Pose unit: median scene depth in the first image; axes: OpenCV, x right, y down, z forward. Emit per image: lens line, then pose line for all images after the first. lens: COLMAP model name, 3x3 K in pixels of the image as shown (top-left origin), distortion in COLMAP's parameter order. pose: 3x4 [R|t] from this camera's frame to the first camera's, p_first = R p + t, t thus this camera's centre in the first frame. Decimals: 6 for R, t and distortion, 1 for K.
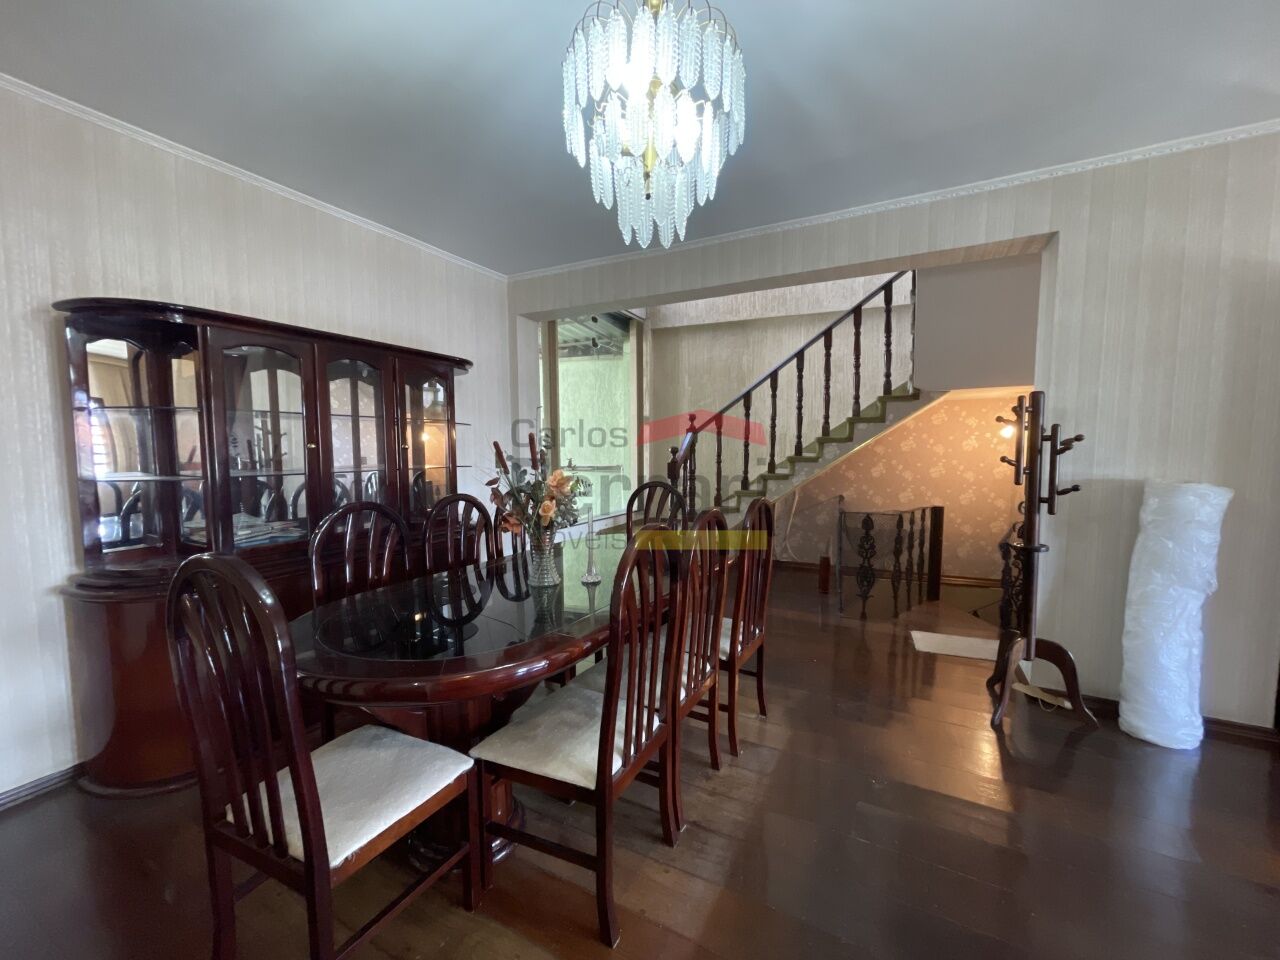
lens RADIAL K [[522.2, 0, 633.5], [0, 522.2, 480.5], [0, 0, 1]] dist [-0.000231, -0.000078]
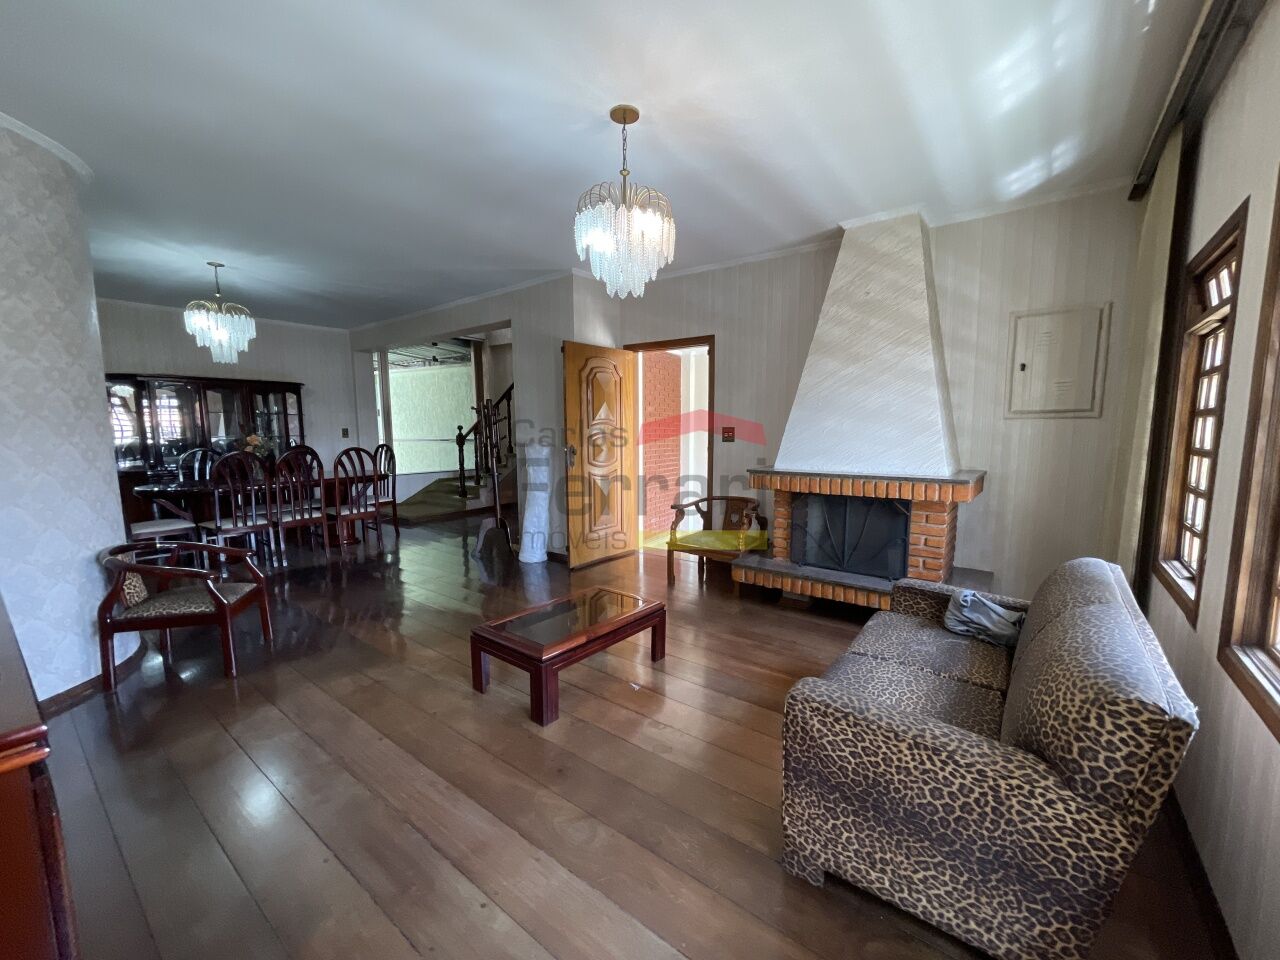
lens RADIAL K [[522.2, 0, 639.5], [0, 522.2, 478.3], [0, 0, 1]] dist [-0.000231, -0.000078]
pose [[0.987433, 0.015854, -0.157241, 0.799955], [-0.008791, 0.998925, 0.045515, 0.019977], [0.157793, -0.043561, 0.986511, -0.486517]]
